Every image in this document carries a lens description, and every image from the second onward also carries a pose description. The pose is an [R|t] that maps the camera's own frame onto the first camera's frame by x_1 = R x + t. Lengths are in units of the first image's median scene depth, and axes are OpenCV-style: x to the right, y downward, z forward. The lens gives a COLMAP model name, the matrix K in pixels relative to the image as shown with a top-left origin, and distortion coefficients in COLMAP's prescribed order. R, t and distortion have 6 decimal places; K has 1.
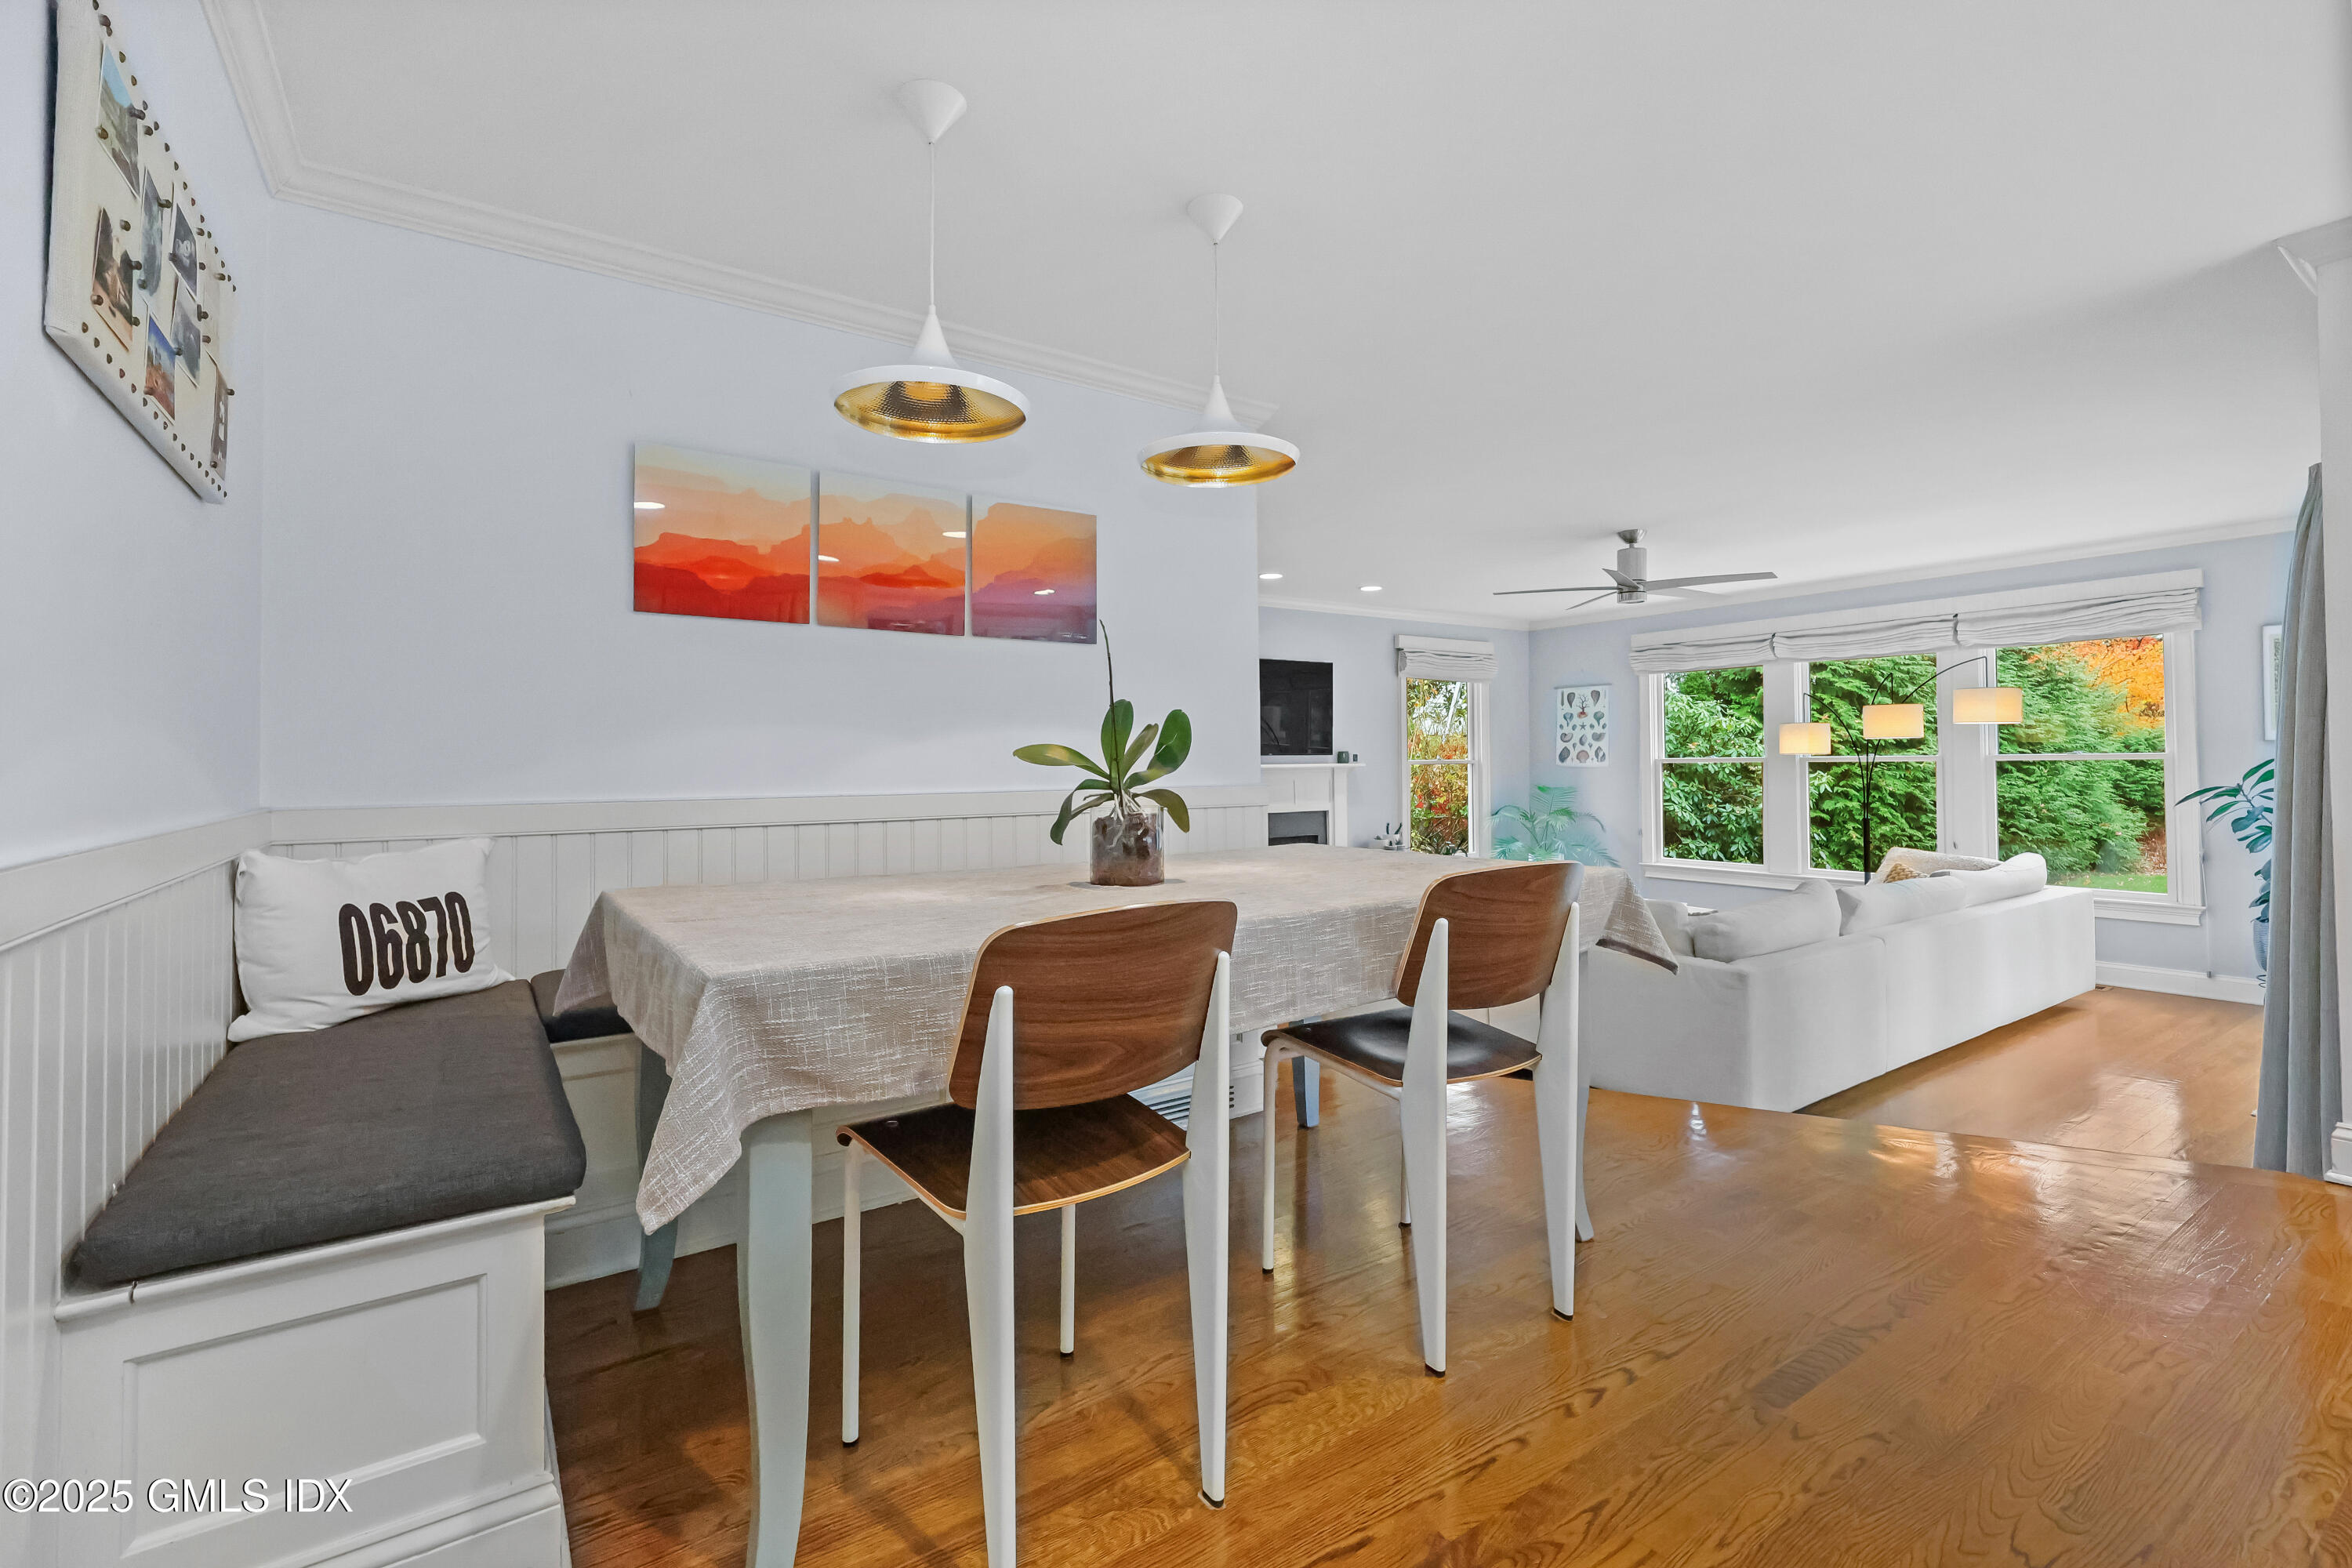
lens RADIAL K [[1035.7, 0, 1175.0], [0, 1035.7, 757.9], [0, 0, 1]] dist [0.001249, 0.000286]
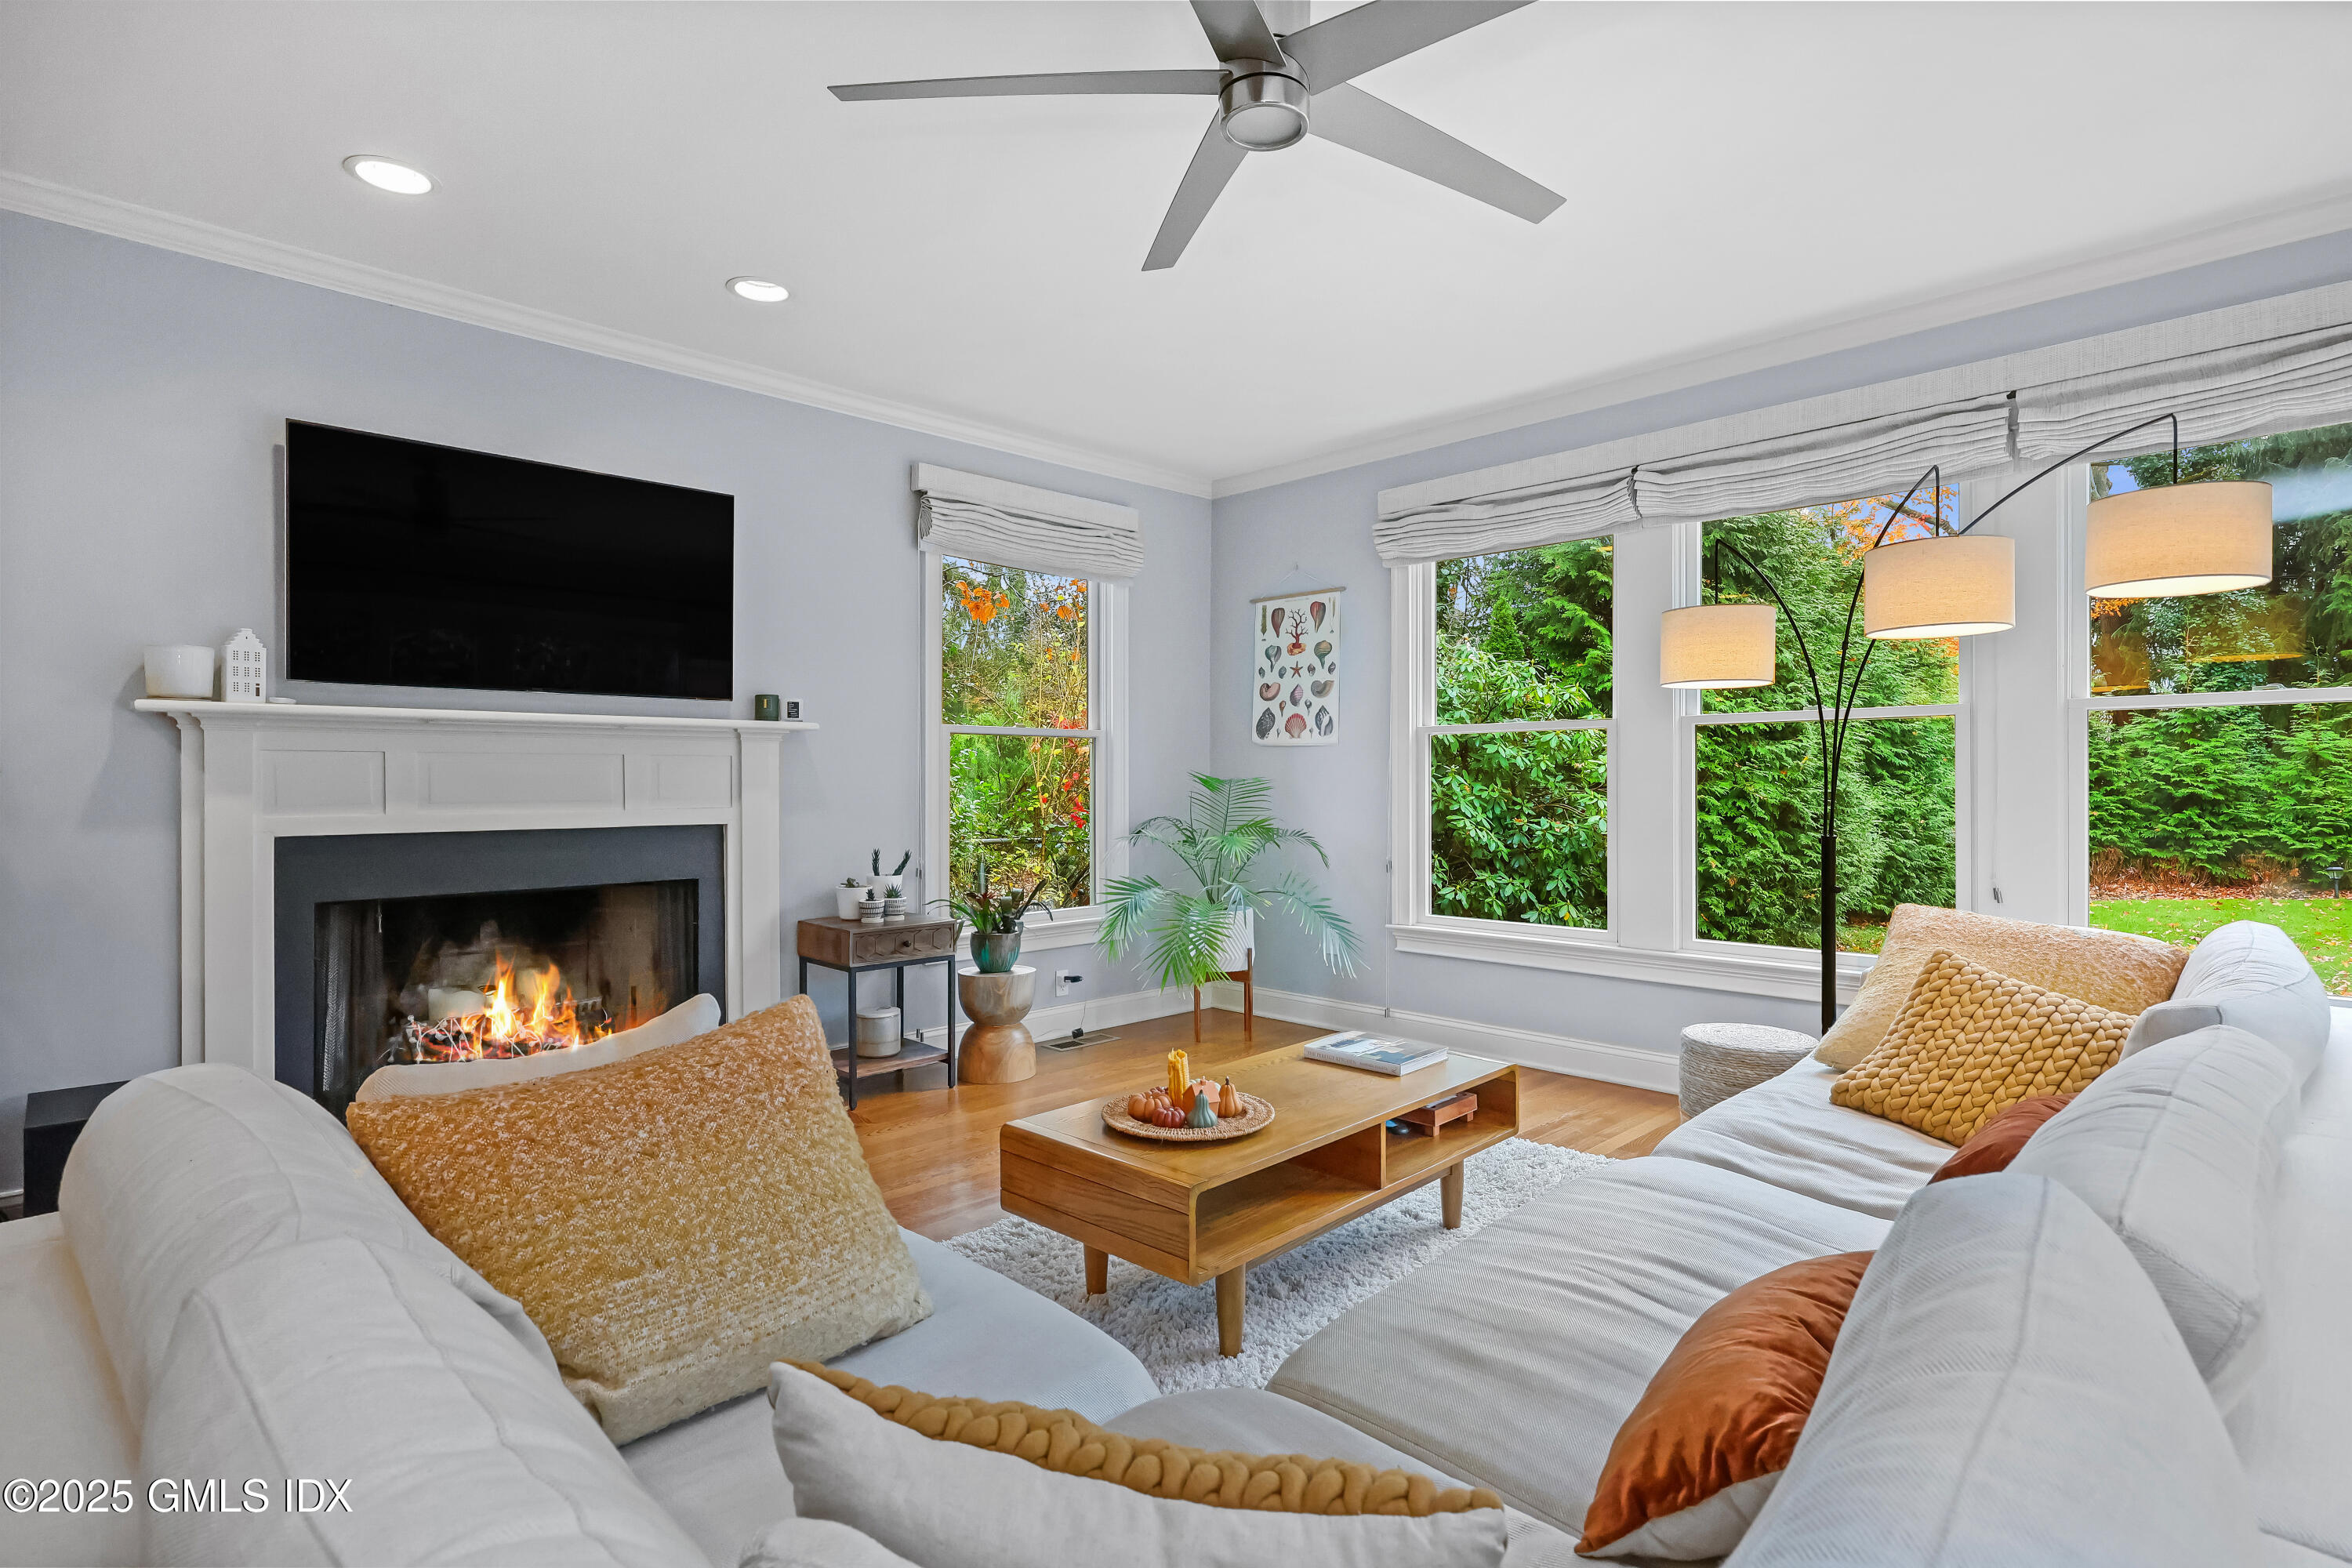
lens RADIAL K [[1170.6, 0, 1175.2], [0, 1170.6, 792.8], [0, 0, 1]] dist [-0.001541, -0.000509]
pose [[0.982853, 0.004784, 0.184331, 0.218572], [-0.007936, 0.999835, 0.016367, 0.023834], [-0.184222, -0.017549, 0.982728, 0.410291]]
